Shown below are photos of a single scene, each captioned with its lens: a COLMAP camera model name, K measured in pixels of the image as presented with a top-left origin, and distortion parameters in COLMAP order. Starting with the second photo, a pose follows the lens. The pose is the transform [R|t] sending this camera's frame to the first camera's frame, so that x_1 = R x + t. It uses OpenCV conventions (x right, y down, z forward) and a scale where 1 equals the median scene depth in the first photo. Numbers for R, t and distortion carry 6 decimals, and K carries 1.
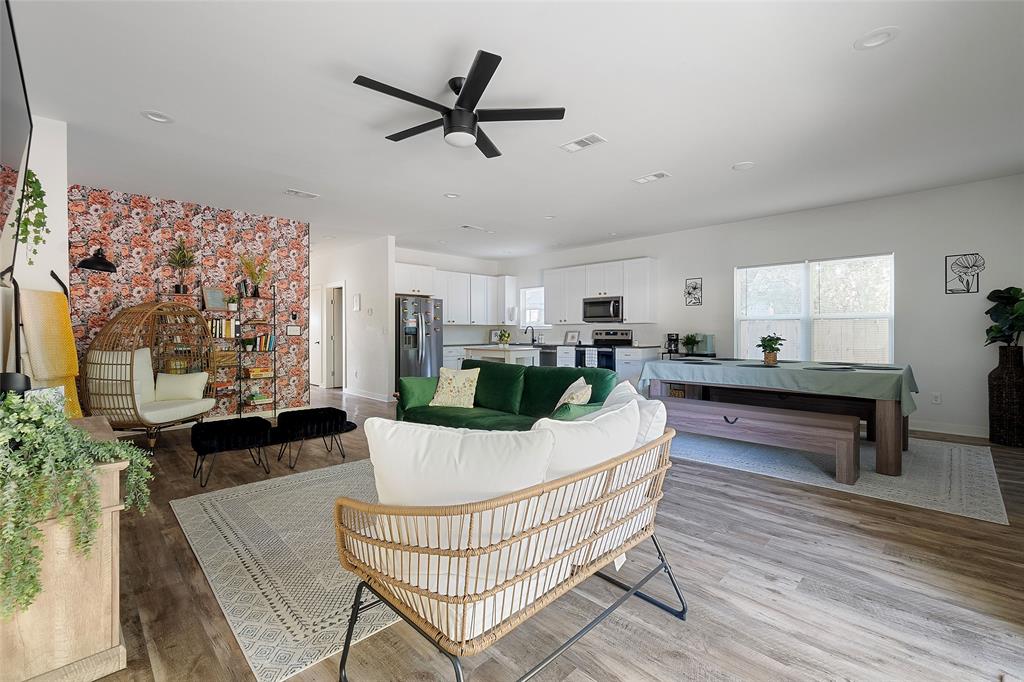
lens RADIAL K [[455.6, 0, 506.2], [0, 455.6, 326.2], [0, 0, 1]] dist [0.022674, -0.000067]
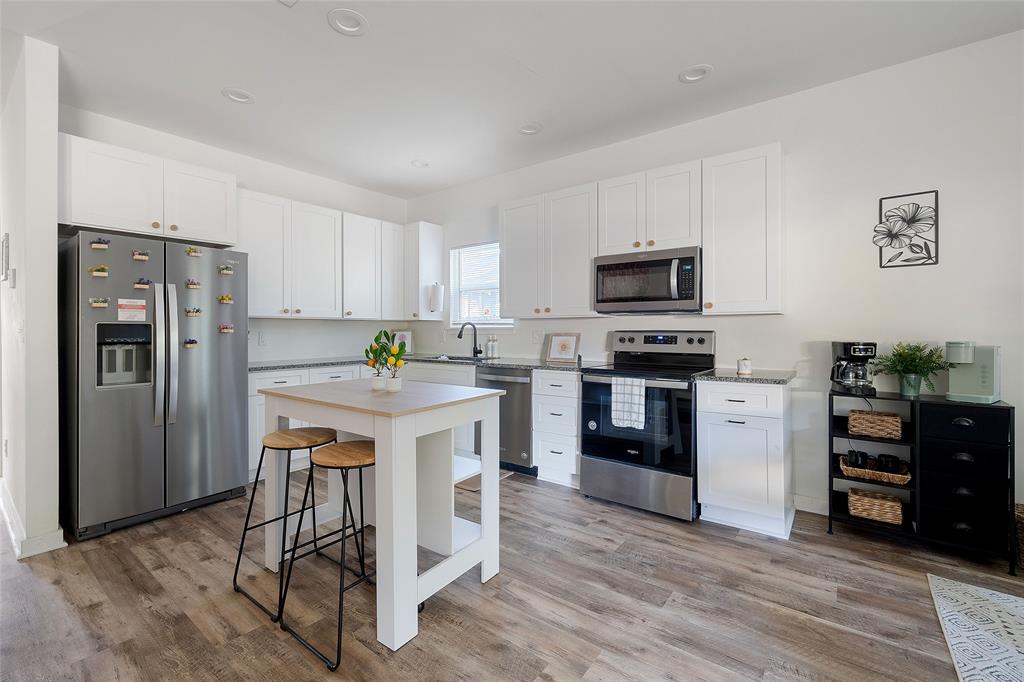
lens RADIAL K [[444.1, 0, 500.5], [0, 444.1, 329.2], [0, 0, 1]] dist [-0.002297, 0.000748]
pose [[0.992126, 0.000312, 0.125245, 0.036498], [-0.001633, 0.999944, 0.010452, 0.002840], [-0.125235, -0.010574, 0.992071, 0.737863]]
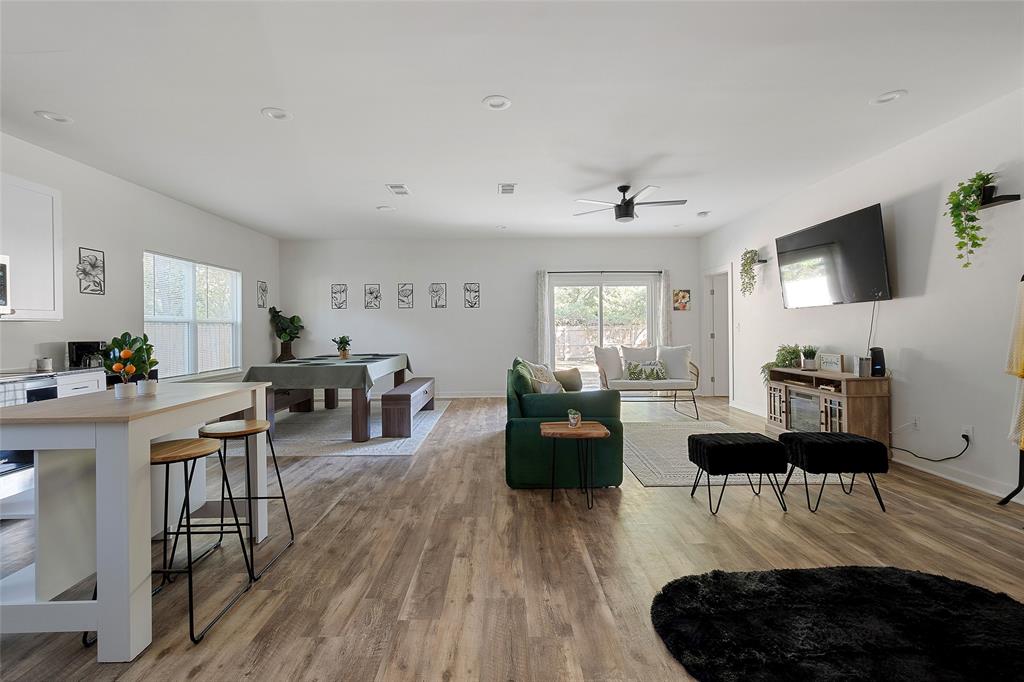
lens RADIAL K [[446.1, 0, 506.7], [0, 446.1, 325.1], [0, 0, 1]] dist [-0.003356, 0.001325]
pose [[-0.718559, 0.016864, 0.695261, -0.420178], [0.007269, 0.999833, -0.016739, 0.009578], [-0.695428, -0.006975, -0.718562, 1.128498]]
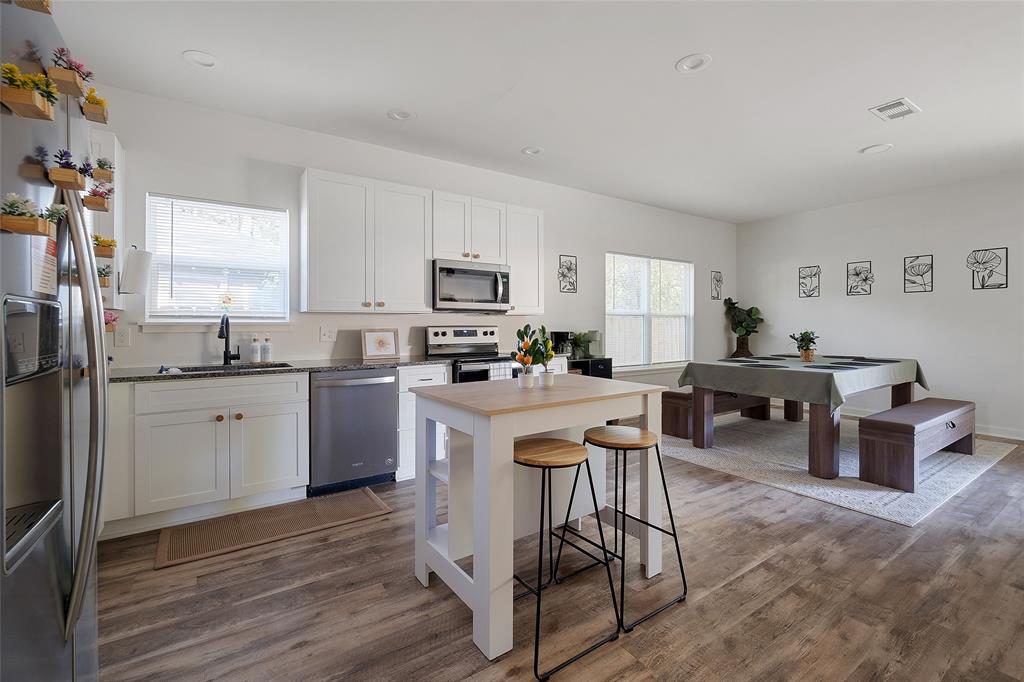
lens RADIAL K [[446.1, 0, 506.7], [0, 446.1, 325.1], [0, 0, 1]] dist [-0.003356, 0.001325]
pose [[0.188034, 0.002354, 0.982160, -0.332815], [-0.007697, 0.999970, -0.000923, 0.008438], [-0.982132, -0.007386, 0.188046, 1.042756]]
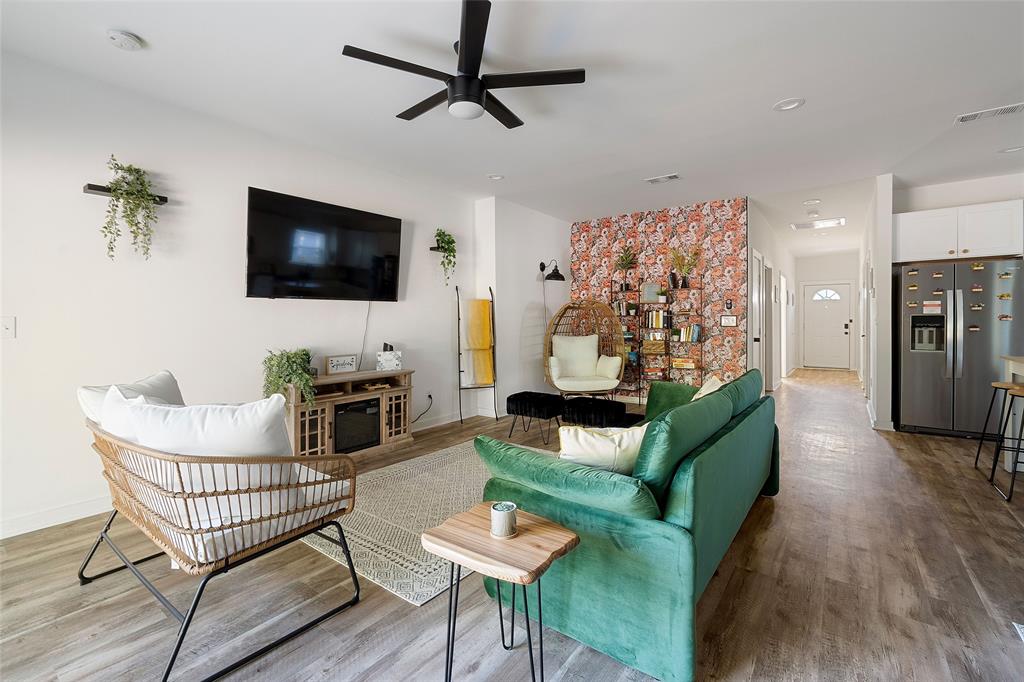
lens RADIAL K [[446.1, 0, 506.7], [0, 446.1, 325.1], [0, 0, 1]] dist [-0.003356, 0.001325]
pose [[0.146336, 0.010751, -0.989177, 0.338373], [0.013217, 0.999830, 0.012822, 0.000228], [0.989147, -0.014950, 0.146169, 0.429407]]
